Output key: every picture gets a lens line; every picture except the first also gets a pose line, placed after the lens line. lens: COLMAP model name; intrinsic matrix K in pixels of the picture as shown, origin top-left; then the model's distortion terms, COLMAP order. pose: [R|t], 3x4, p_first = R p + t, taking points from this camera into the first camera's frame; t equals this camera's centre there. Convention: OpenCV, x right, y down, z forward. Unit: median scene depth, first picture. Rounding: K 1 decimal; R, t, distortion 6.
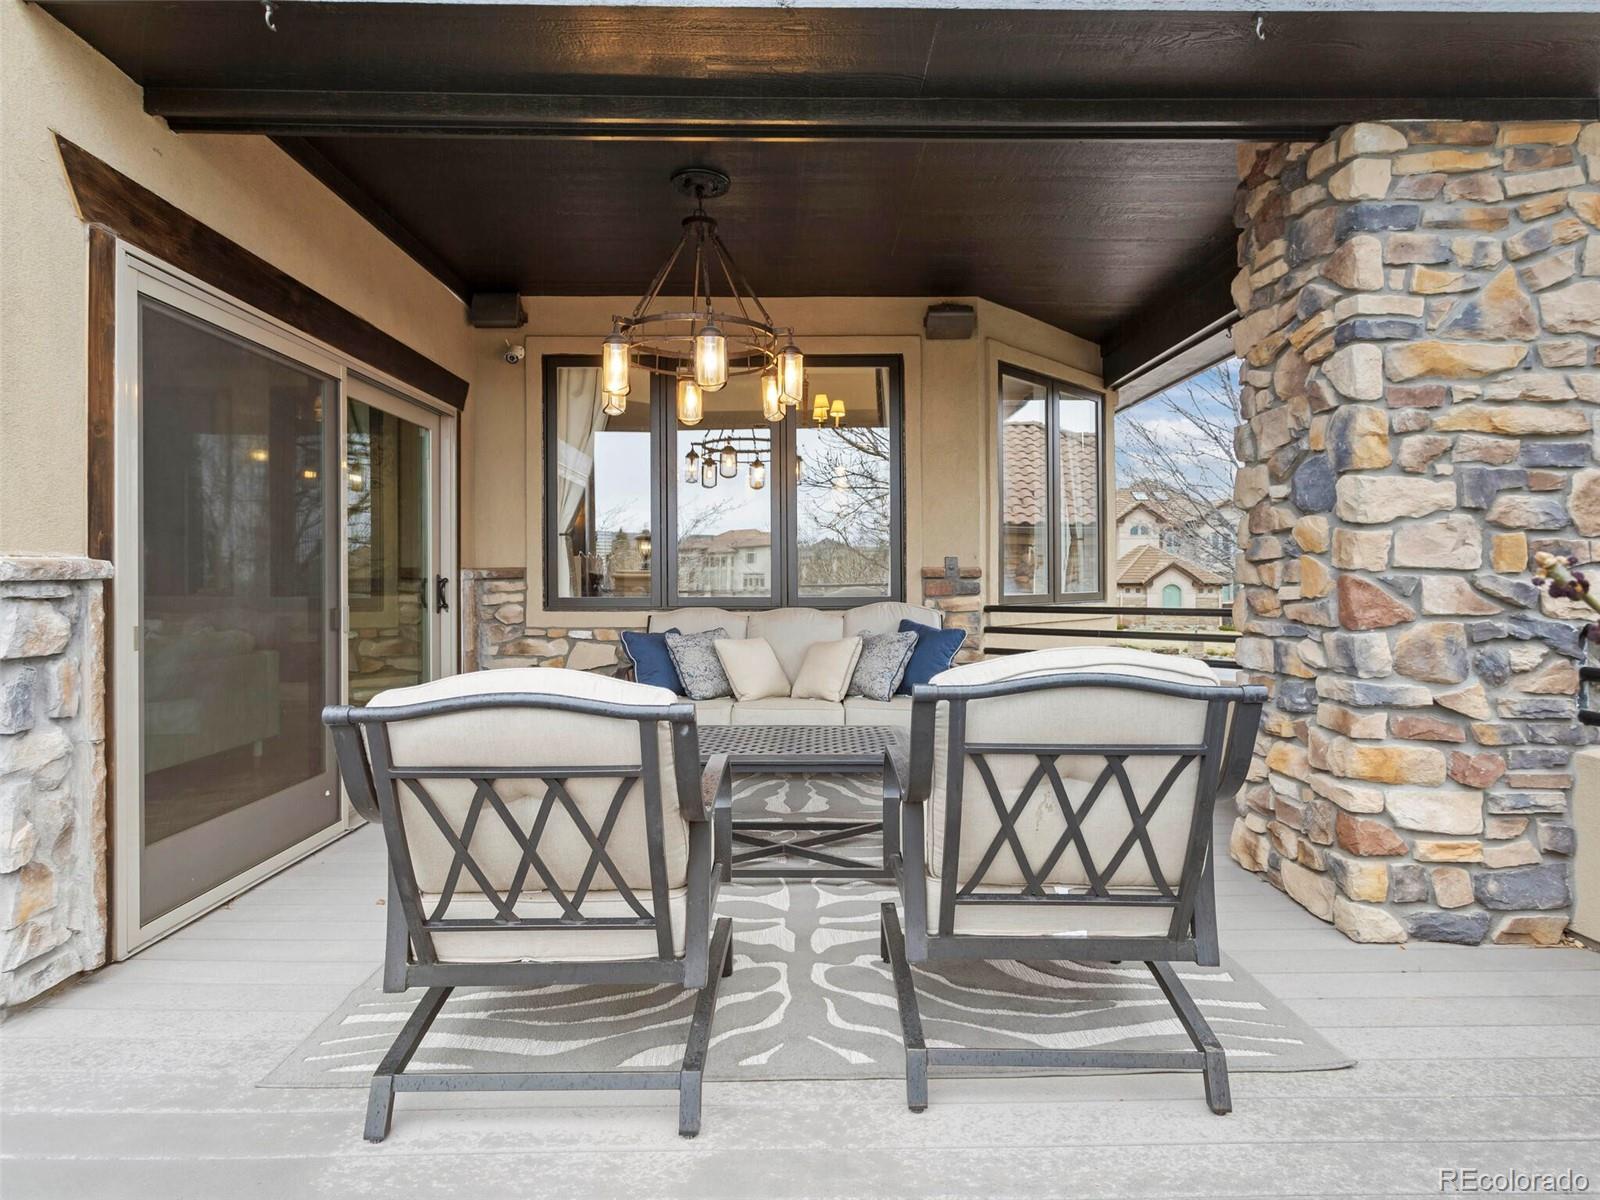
lens RADIAL K [[889.1, 0, 801.4], [0, 889.1, 592.0], [0, 0, 1]] dist [-0.003972, 0.001508]
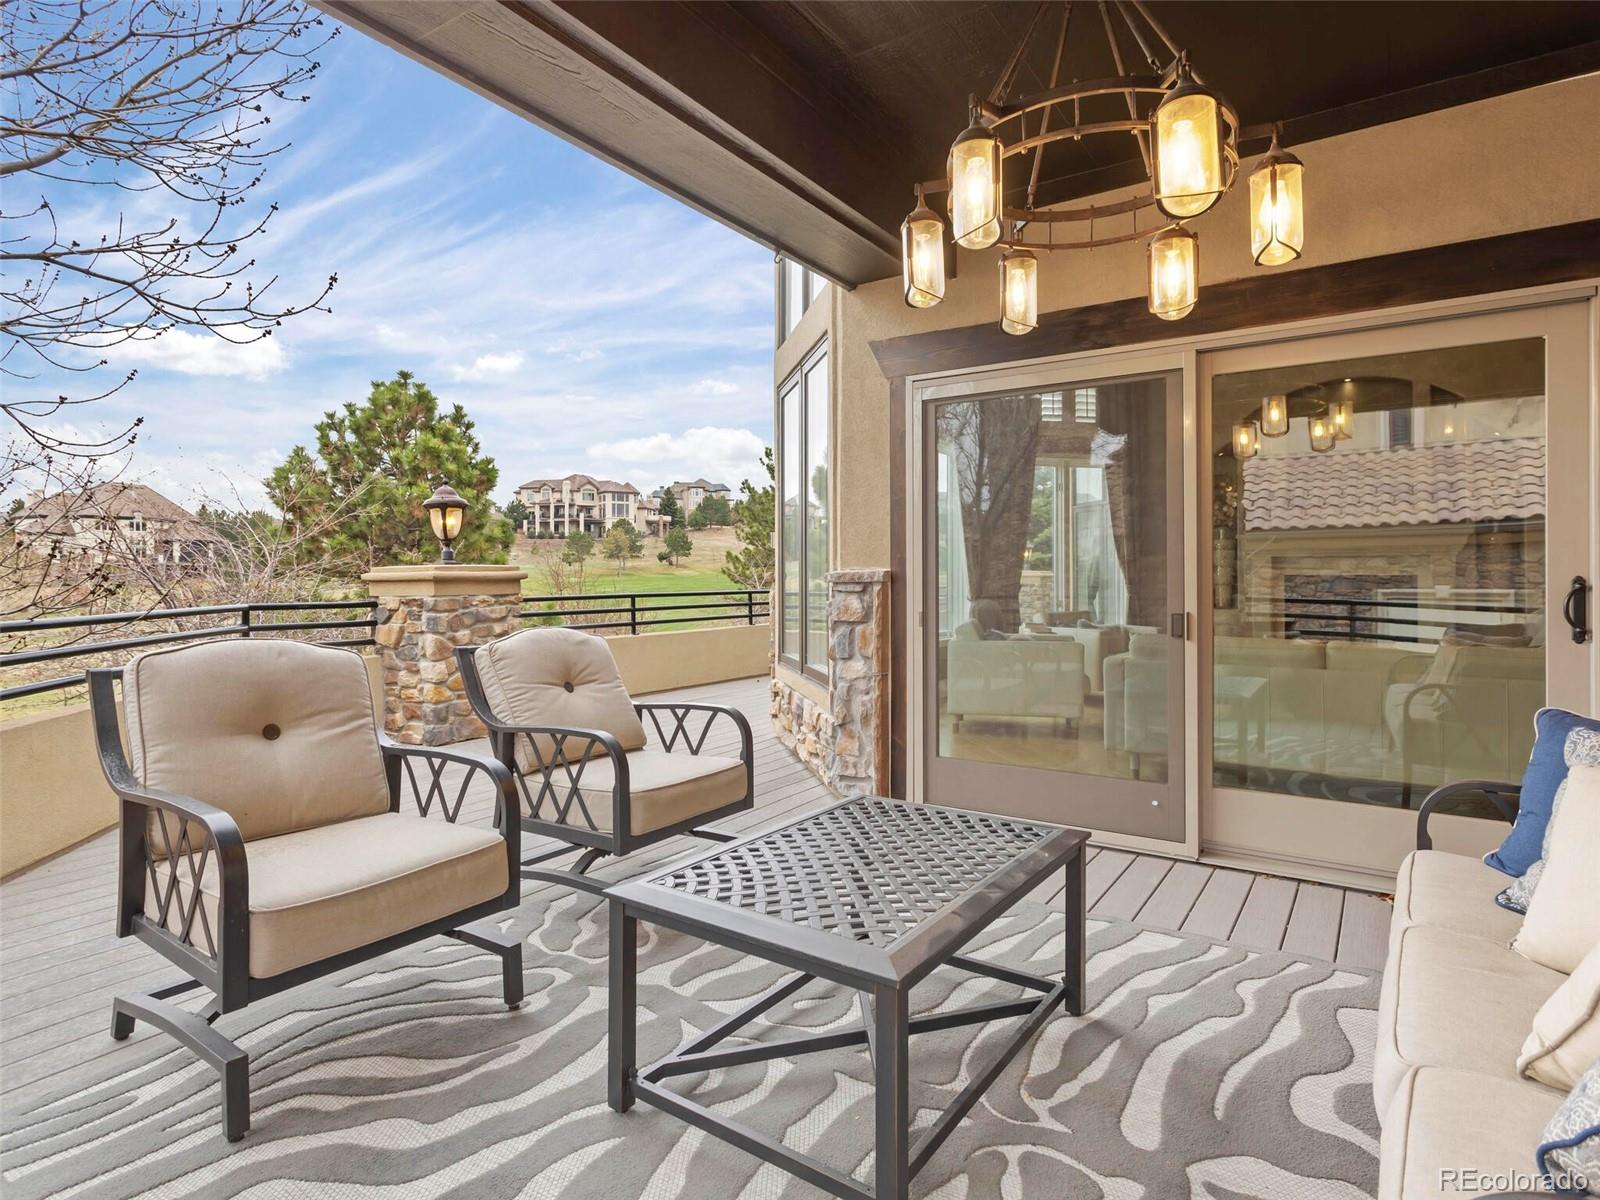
lens RADIAL K [[889.1, 0, 801.4], [0, 889.1, 592.0], [0, 0, 1]] dist [-0.003972, 0.001508]
pose [[-0.562471, 0.020173, -0.826571, 0.782543], [-0.013798, 0.999334, 0.033778, -0.054165], [0.826702, 0.030405, -0.561818, 1.932170]]
